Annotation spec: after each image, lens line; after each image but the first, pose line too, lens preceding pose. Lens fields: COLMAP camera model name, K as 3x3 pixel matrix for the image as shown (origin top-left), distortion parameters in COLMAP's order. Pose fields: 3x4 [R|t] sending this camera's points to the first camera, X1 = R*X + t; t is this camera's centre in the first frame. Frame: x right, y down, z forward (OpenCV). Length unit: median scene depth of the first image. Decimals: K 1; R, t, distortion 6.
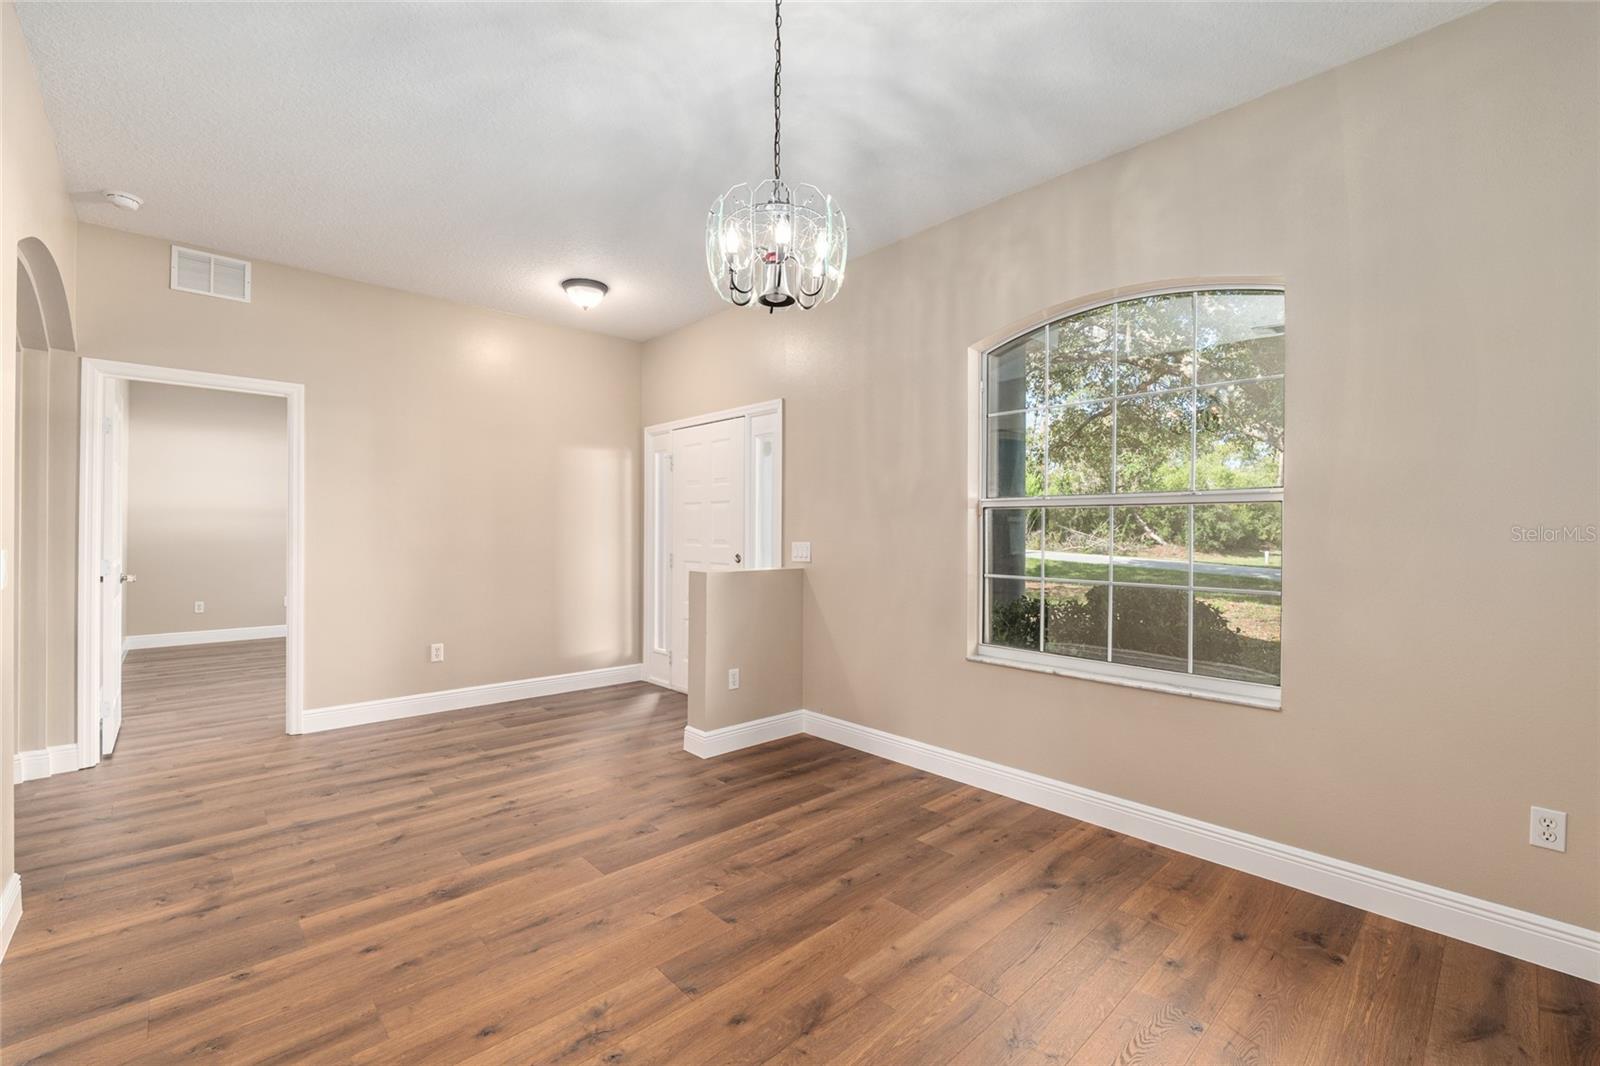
lens RADIAL K [[659.4, 0, 794.6], [0, 659.4, 540.6], [0, 0, 1]] dist [-0.009225, -0.000370]
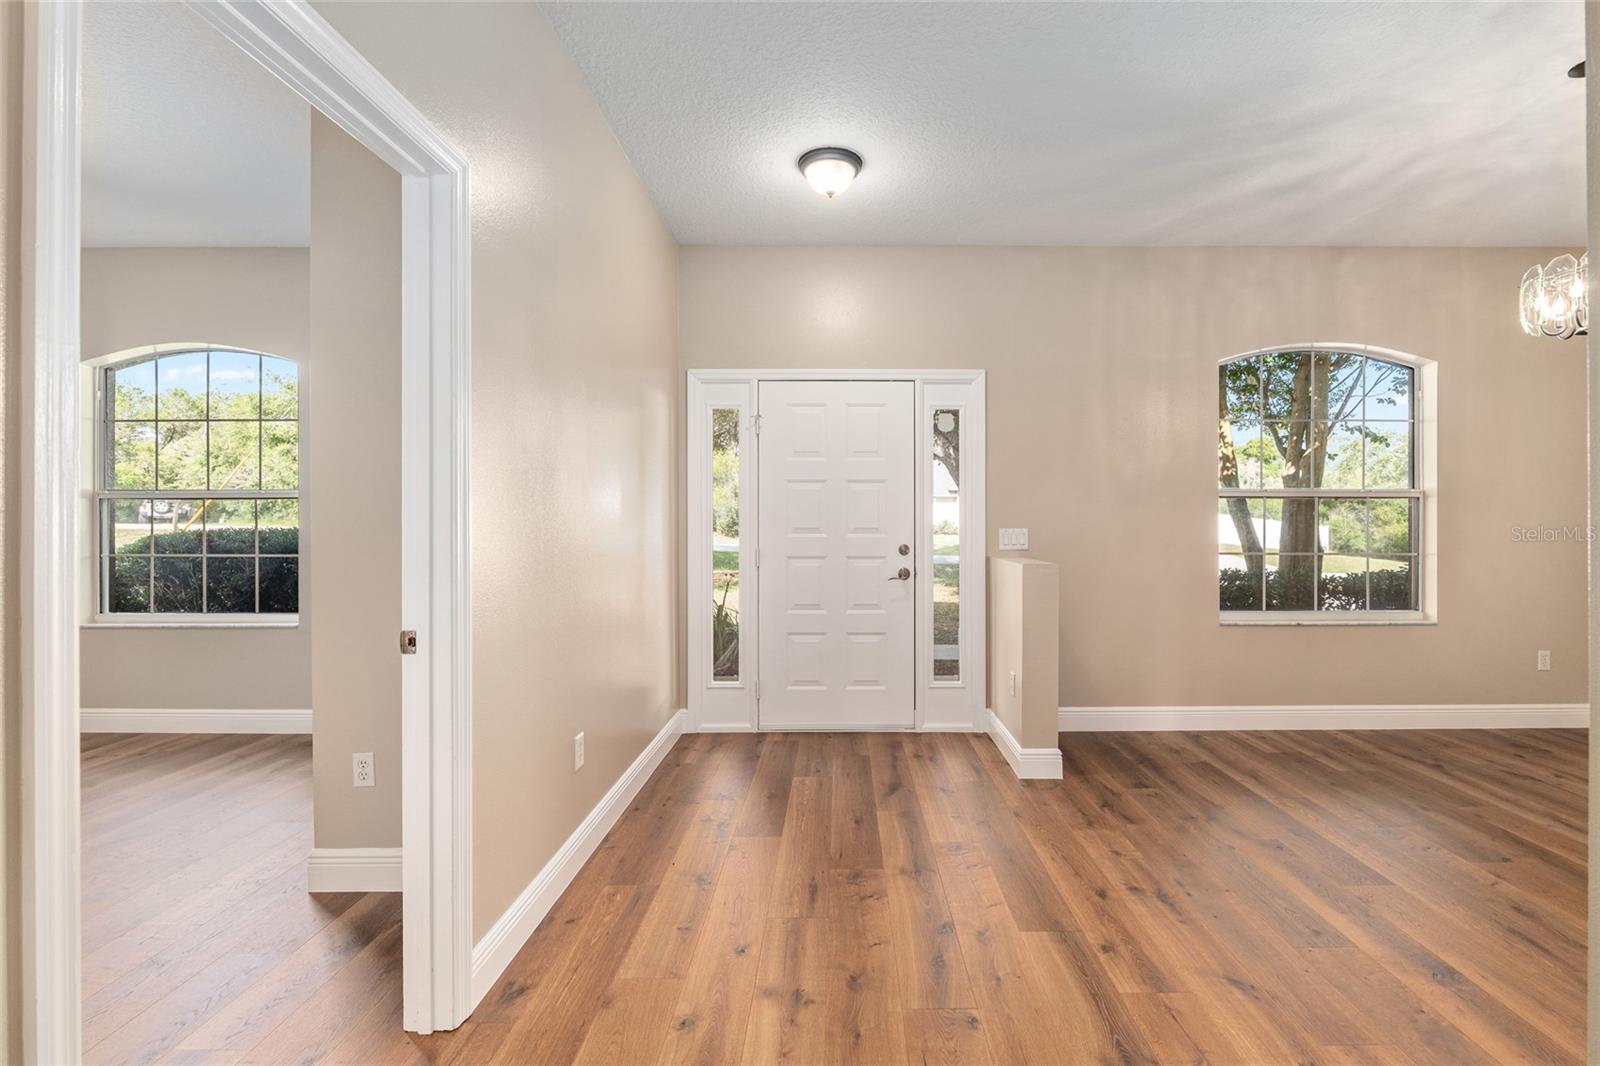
lens RADIAL K [[694.5, 0, 796.3], [0, 694.5, 531.6], [0, 0, 1]] dist [-0.004543, -0.000625]
pose [[0.682894, -0.011720, 0.730423, -1.200948], [0.012755, 0.999910, 0.004119, -0.002654], [-0.730406, 0.006504, 0.682982, 0.726449]]
